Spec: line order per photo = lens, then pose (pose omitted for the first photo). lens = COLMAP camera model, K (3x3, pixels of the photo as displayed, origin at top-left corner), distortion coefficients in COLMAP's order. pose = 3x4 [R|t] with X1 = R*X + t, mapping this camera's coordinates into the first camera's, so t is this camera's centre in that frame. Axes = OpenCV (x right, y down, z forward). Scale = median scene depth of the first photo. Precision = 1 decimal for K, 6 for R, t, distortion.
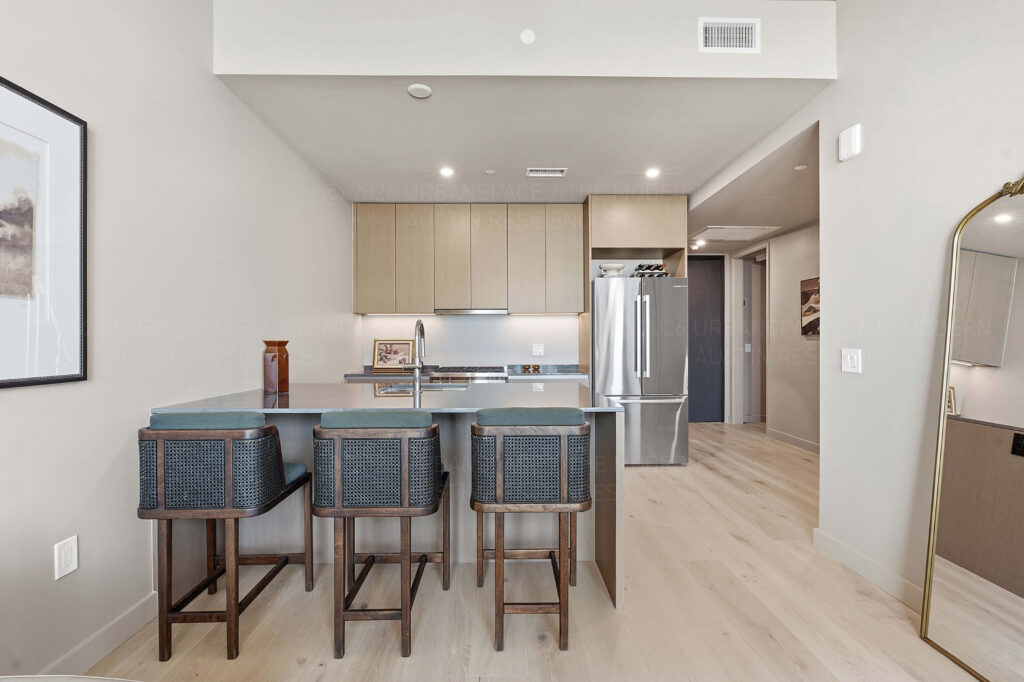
lens RADIAL K [[459.4, 0, 515.2], [0, 459.4, 337.9], [0, 0, 1]] dist [-0.004173, 0.000900]
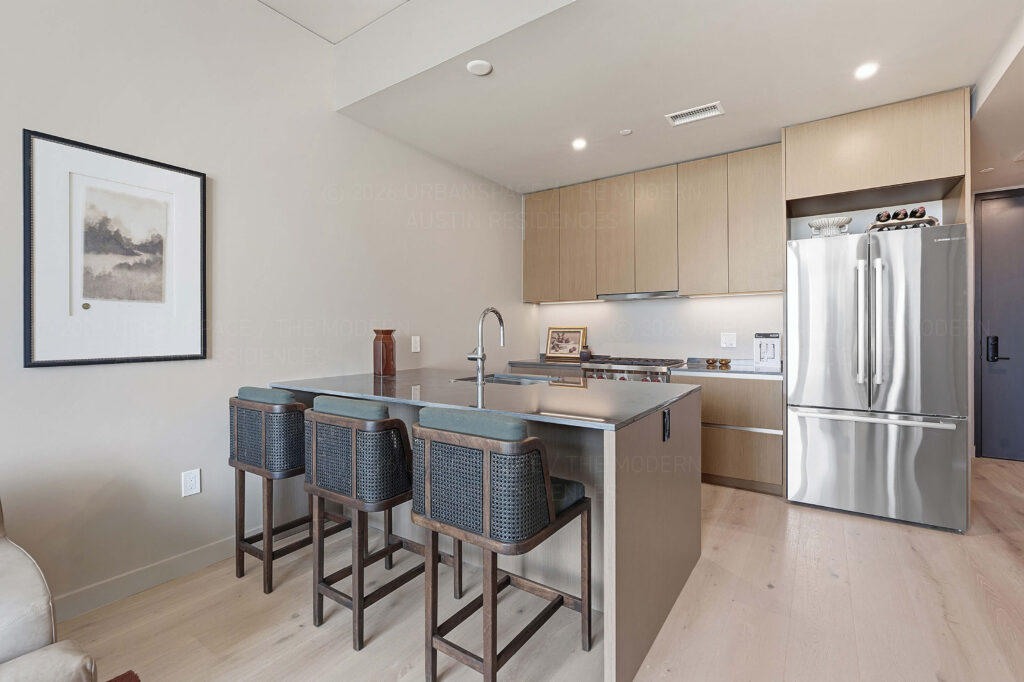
lens RADIAL K [[461.6, 0, 513.0], [0, 461.6, 328.5], [0, 0, 1]] dist [-0.004755, -0.000326]
pose [[0.810597, -0.002666, -0.585599, 0.400742], [0.006756, 0.999966, 0.004800, -0.000619], [0.585566, -0.007847, 0.810587, 0.257286]]
